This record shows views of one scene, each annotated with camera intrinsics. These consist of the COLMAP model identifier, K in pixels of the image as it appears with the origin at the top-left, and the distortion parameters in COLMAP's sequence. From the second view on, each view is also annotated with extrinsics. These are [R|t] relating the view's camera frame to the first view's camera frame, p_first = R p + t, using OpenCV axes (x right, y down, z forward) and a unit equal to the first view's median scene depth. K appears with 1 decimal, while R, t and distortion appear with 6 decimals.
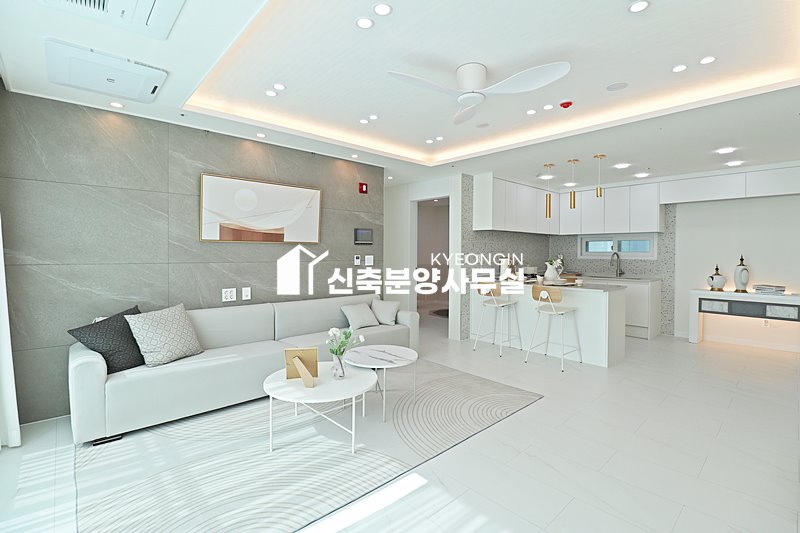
lens RADIAL K [[368.9, 0, 403.6], [0, 368.9, 259.9], [0, 0, 1]] dist [0.000304, -0.013076]
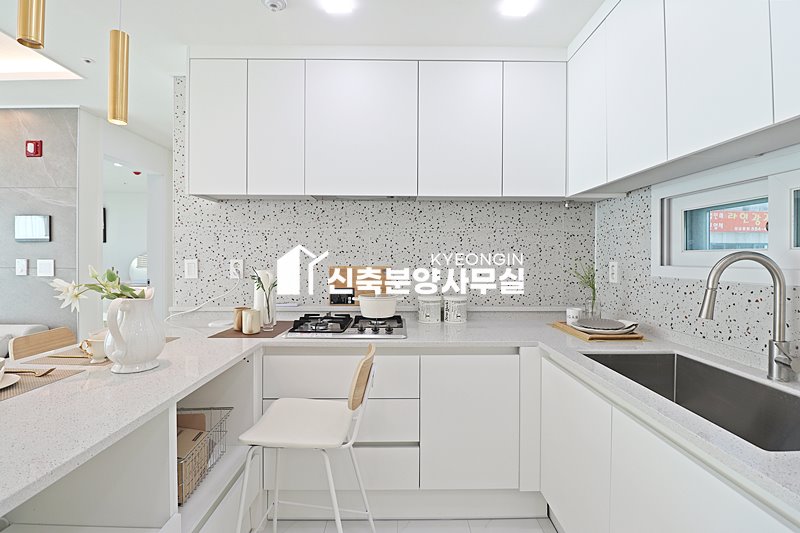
lens RADIAL K [[368.9, 0, 403.6], [0, 368.9, 259.9], [0, 0, 1]] dist [0.000304, -0.013076]
pose [[0.740791, 0.004248, -0.671722, 0.743499], [-0.014909, 0.999838, -0.010119, -0.014162], [0.671570, 0.017511, 0.740734, 0.966921]]
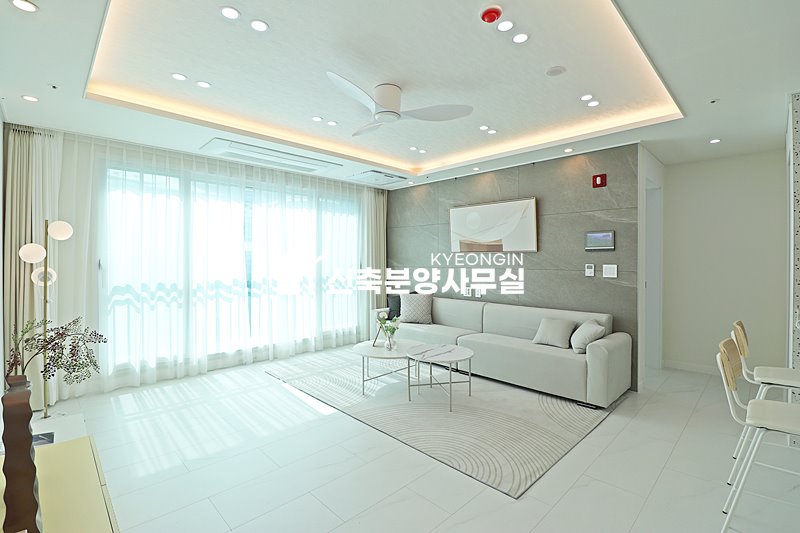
lens RADIAL K [[368.9, 0, 403.6], [0, 368.9, 259.9], [0, 0, 1]] dist [0.000304, -0.013076]
pose [[0.028316, -0.002917, -0.999595, 0.681710], [-0.021174, 0.999770, -0.003517, -0.009877], [0.999375, 0.021265, 0.028248, 0.551714]]
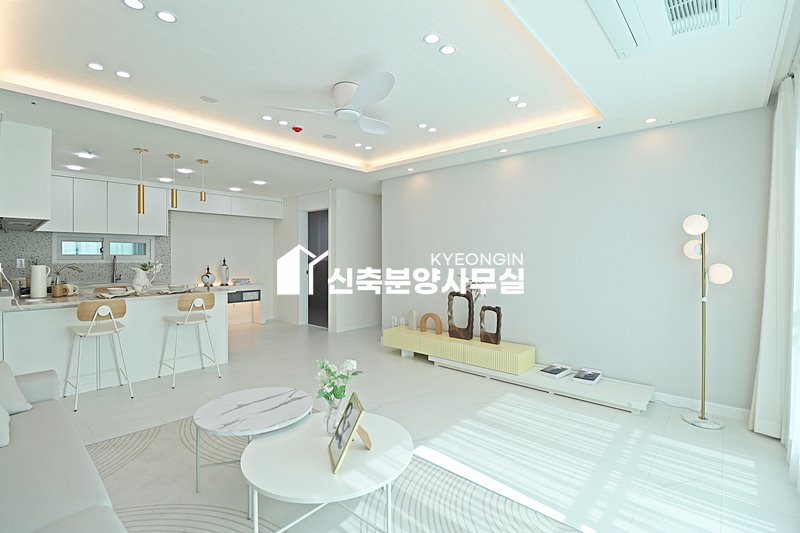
lens RADIAL K [[368.9, 0, 403.6], [0, 368.9, 259.9], [0, 0, 1]] dist [0.000304, -0.013076]
pose [[-0.097303, -0.011736, 0.995186, -0.491726], [0.019271, 0.999721, 0.013674, -0.010549], [-0.995068, 0.020509, -0.097049, 0.511330]]
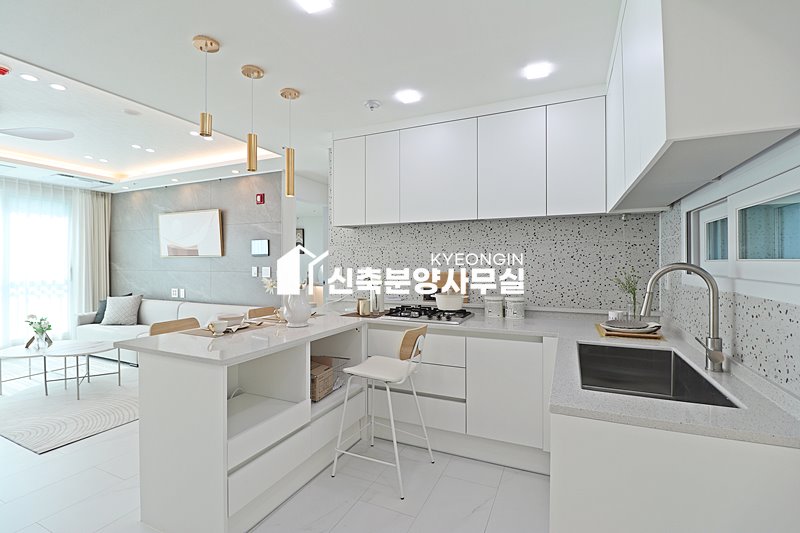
lens RADIAL K [[368.9, 0, 403.6], [0, 368.9, 259.9], [0, 0, 1]] dist [0.000304, -0.013076]
pose [[0.387242, -0.010952, -0.921913, 0.947454], [-0.016723, 0.999682, -0.018900, -0.018383], [0.921826, 0.022736, 0.386936, 0.972420]]
